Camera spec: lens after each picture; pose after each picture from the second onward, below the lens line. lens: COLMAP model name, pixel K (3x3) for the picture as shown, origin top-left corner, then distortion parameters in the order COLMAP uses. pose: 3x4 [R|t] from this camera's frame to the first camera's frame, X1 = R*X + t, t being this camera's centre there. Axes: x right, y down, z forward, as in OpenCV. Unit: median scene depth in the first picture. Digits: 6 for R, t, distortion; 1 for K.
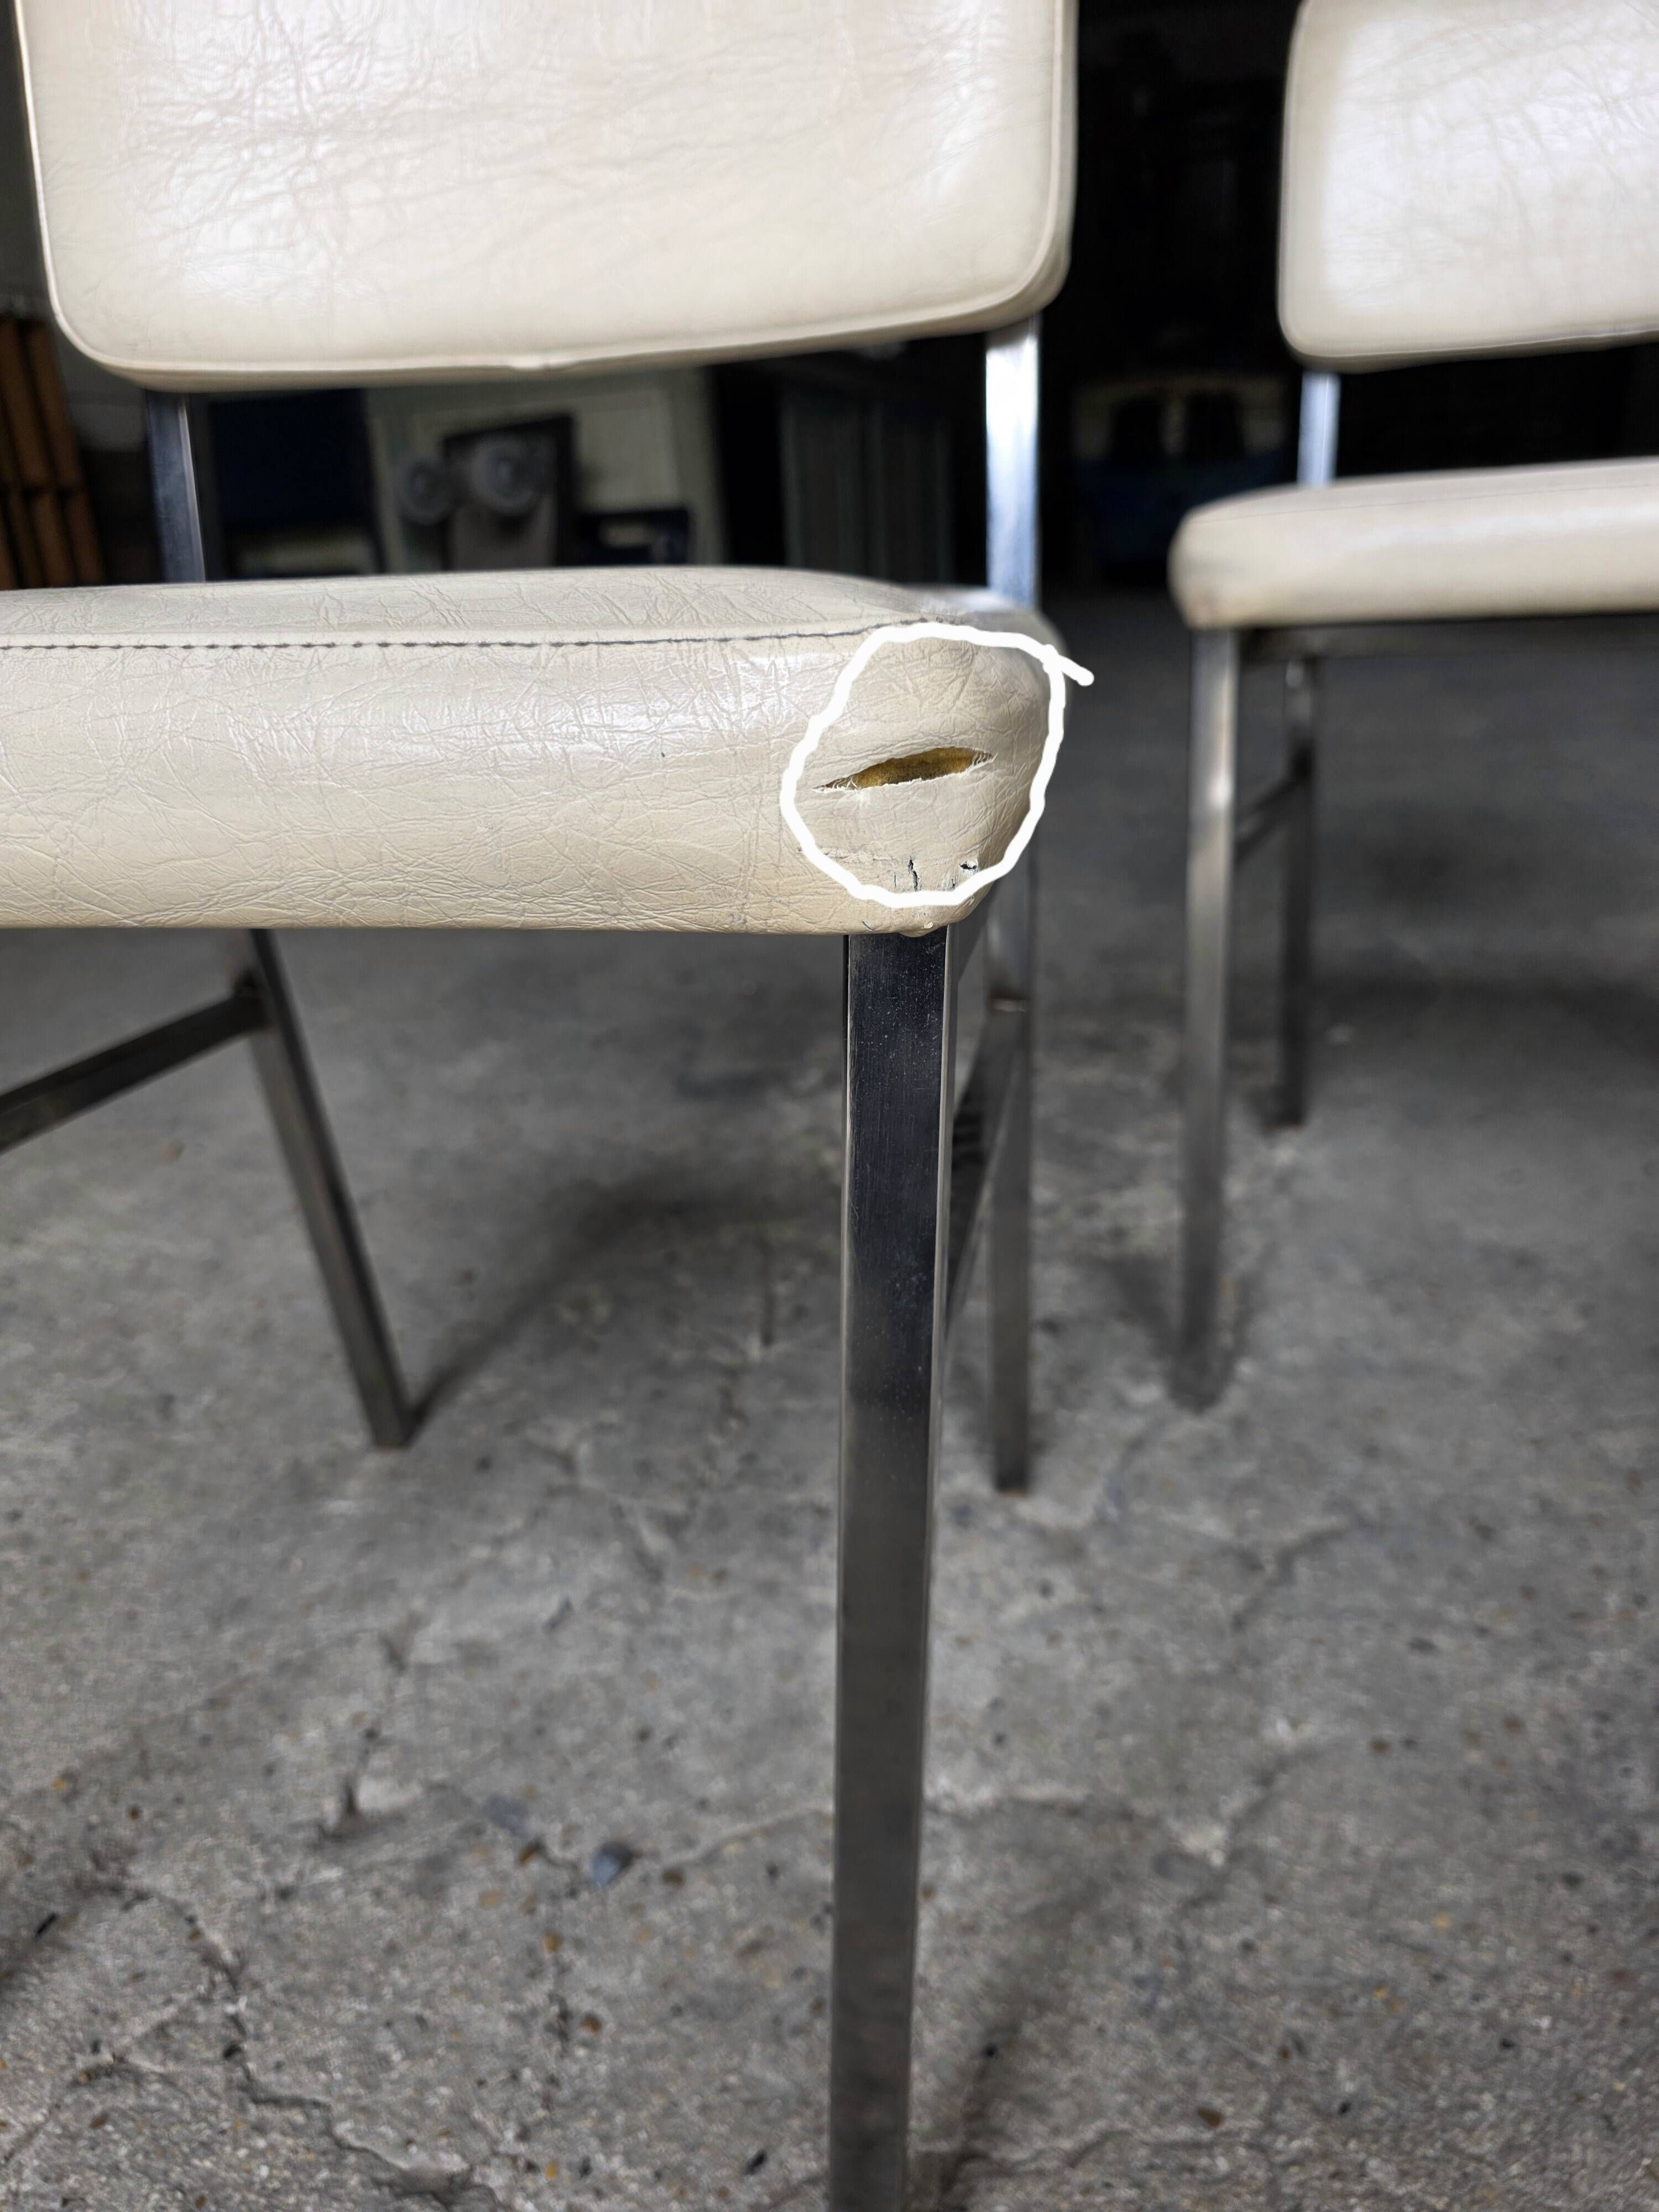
lens RADIAL K [[1557.1, 0, 814.3], [0, 1557.1, 1105.7], [0, 0, 1]] dist [-0.006494, -0.002228]
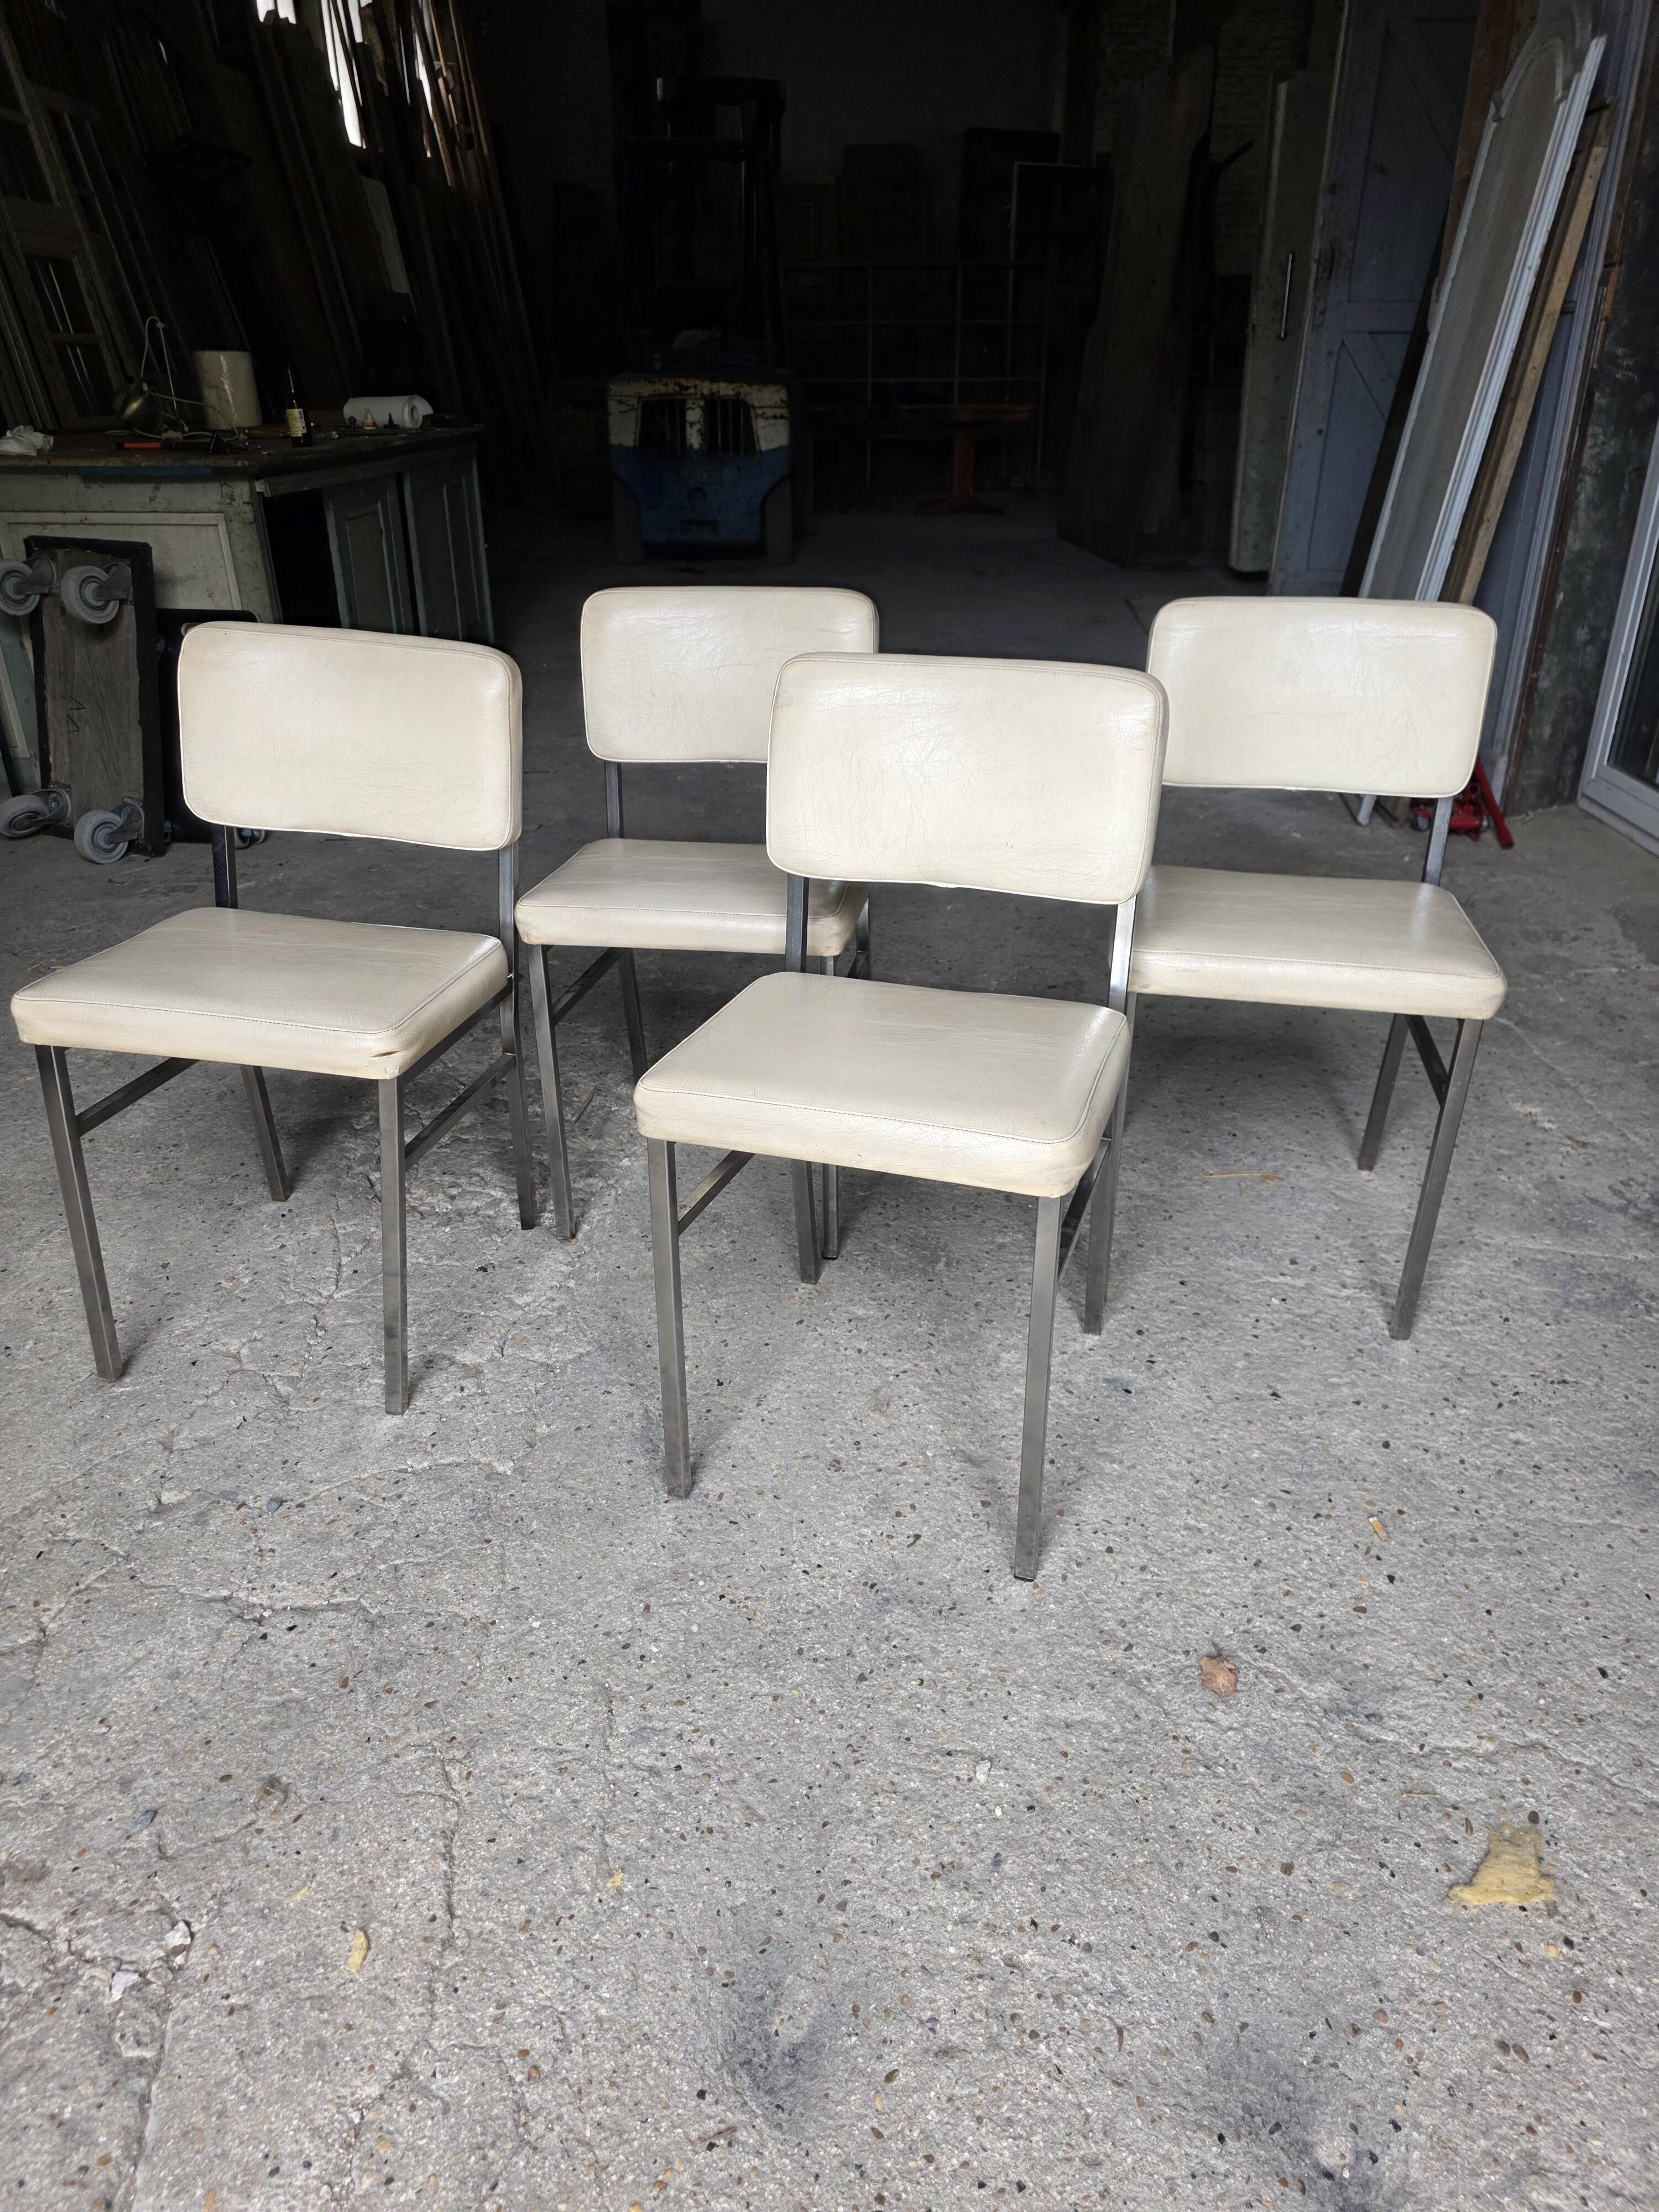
lens RADIAL K [[1512.3, 0, 834.1], [0, 1512.3, 1130.3], [0, 0, 1]] dist [0.046799, -0.041583]
pose [[0.965061, -0.060651, 0.254911, 0.165280], [0.035747, 0.994221, 0.101222, -0.371007], [-0.259577, -0.088573, 0.961652, -1.684453]]
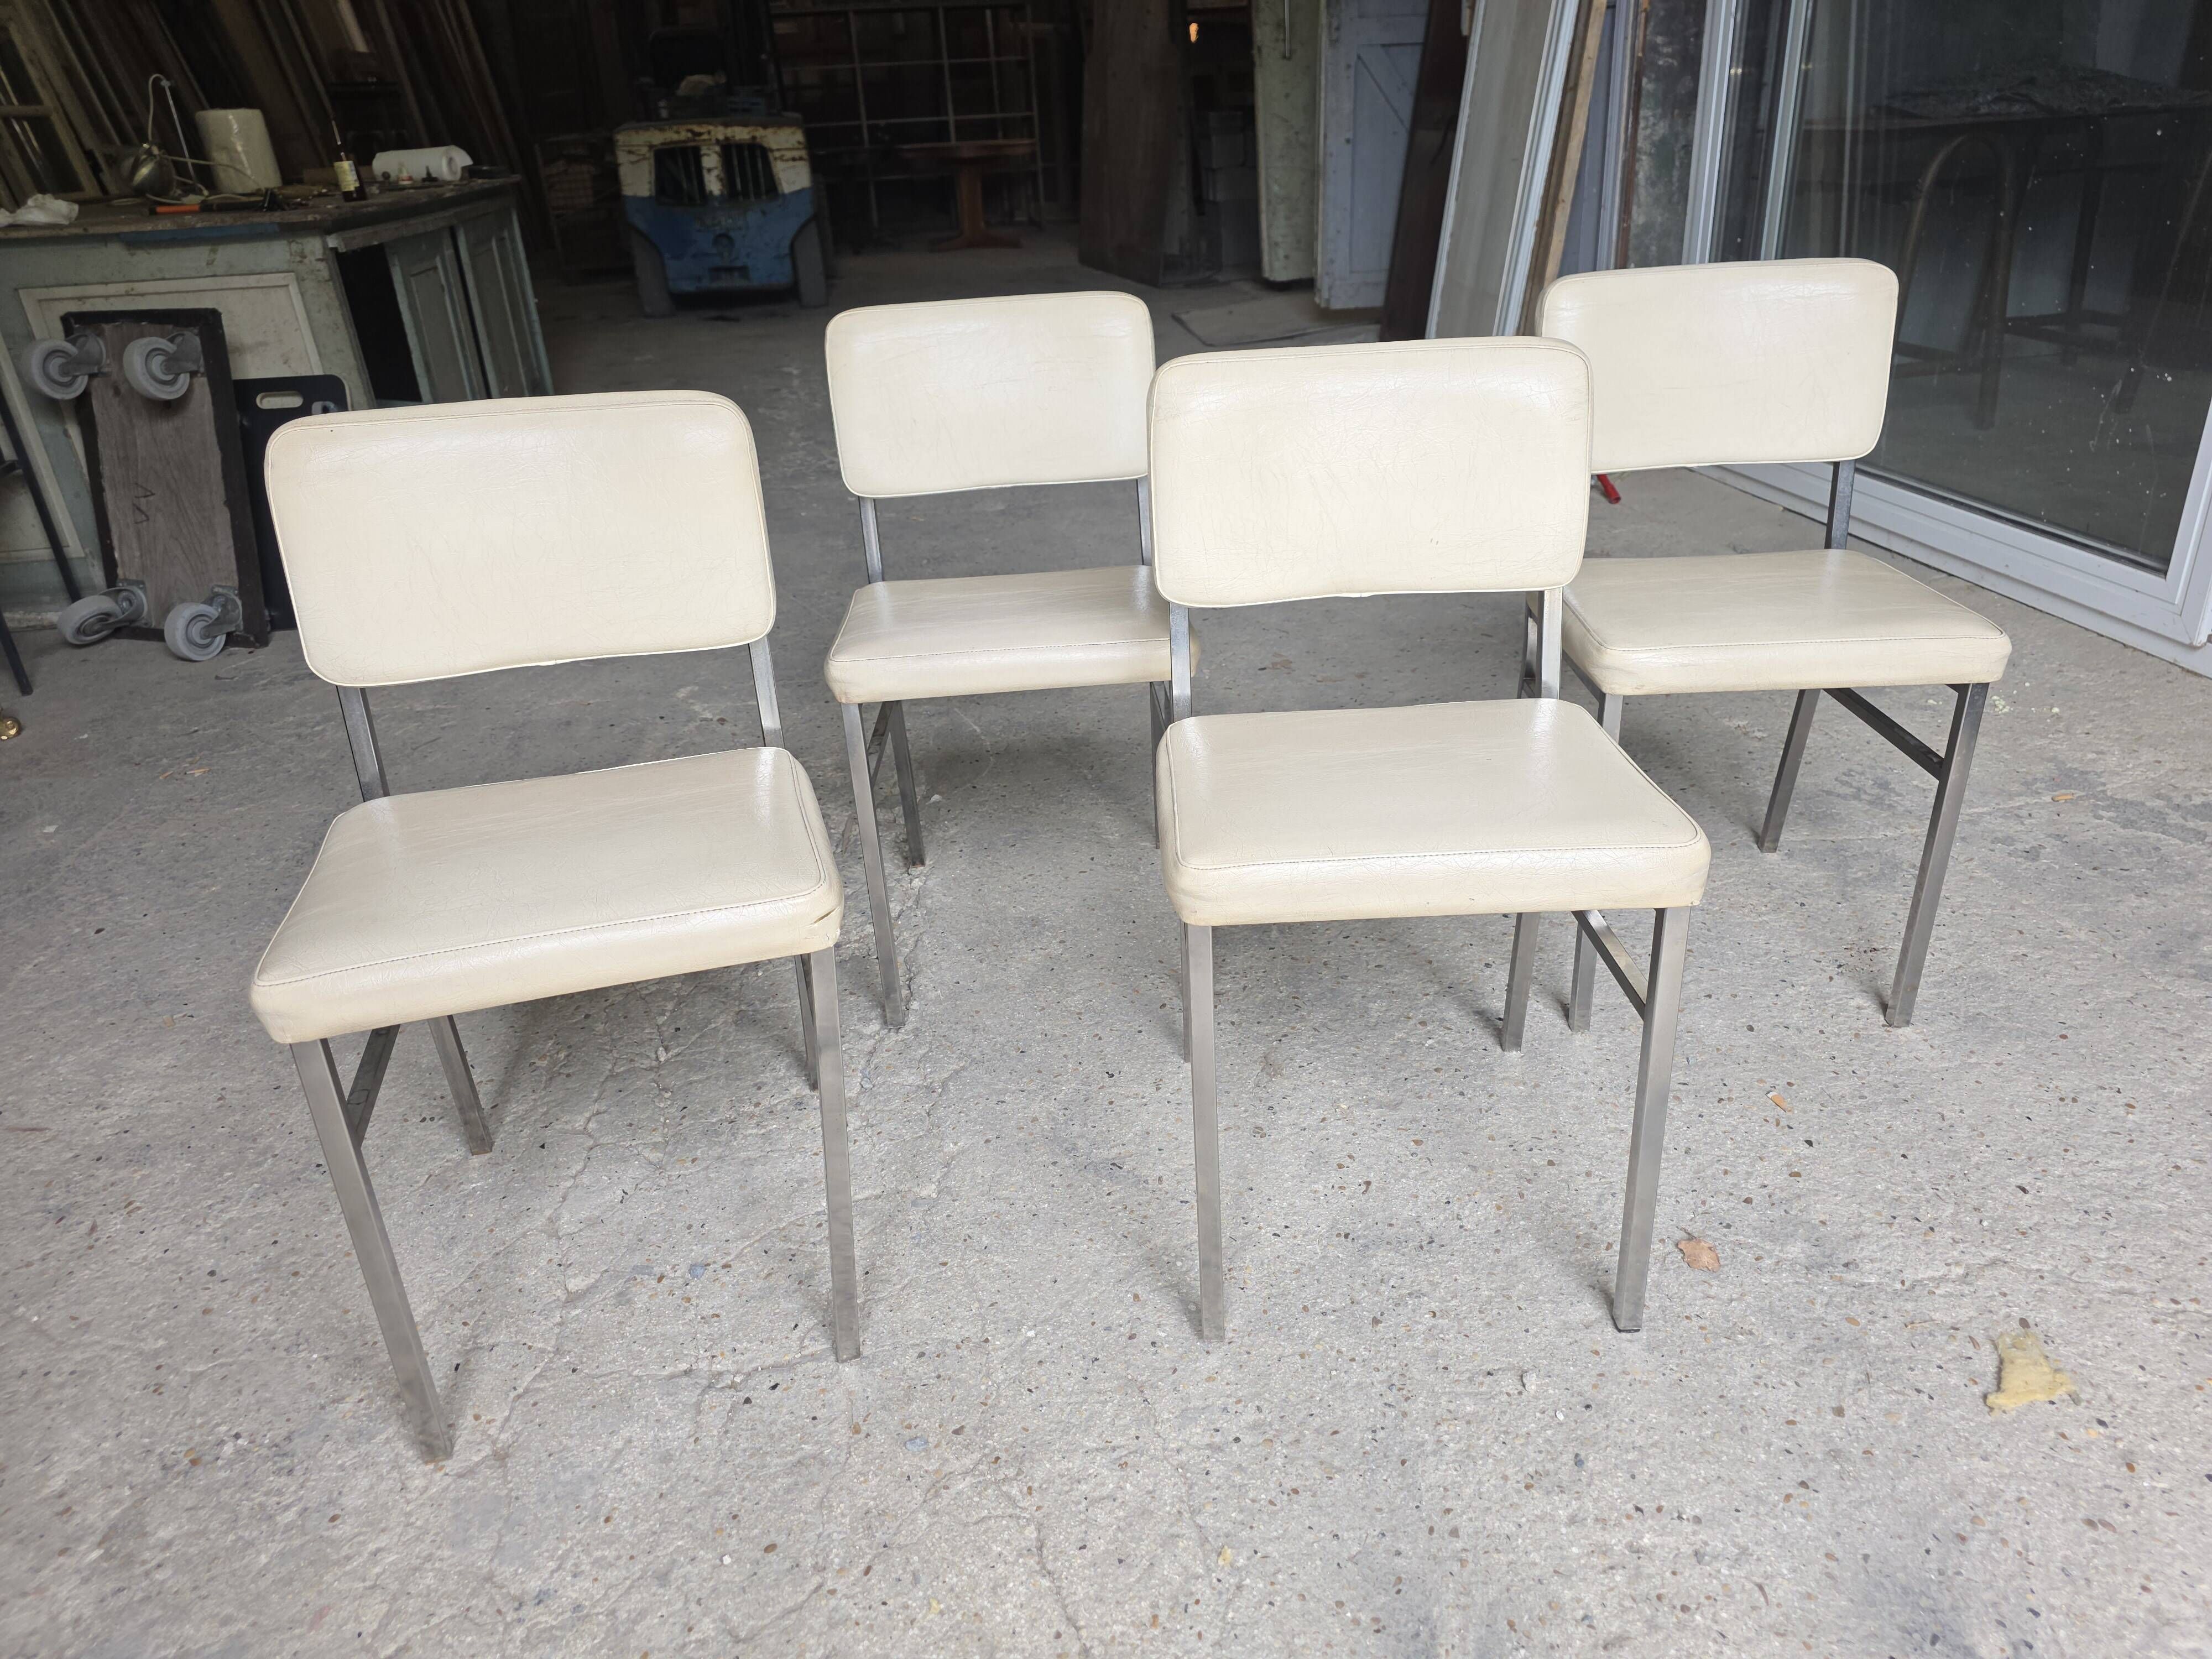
lens RADIAL K [[1510.2, 0, 1145.9], [0, 1510.2, 824.7], [0, 0, 1]] dist [0.045359, -0.034353]
pose [[0.890125, -0.176326, 0.420223, -0.393441], [0.151847, 0.984177, 0.091317, -0.319044], [-0.429675, -0.017474, 0.902815, -1.477541]]
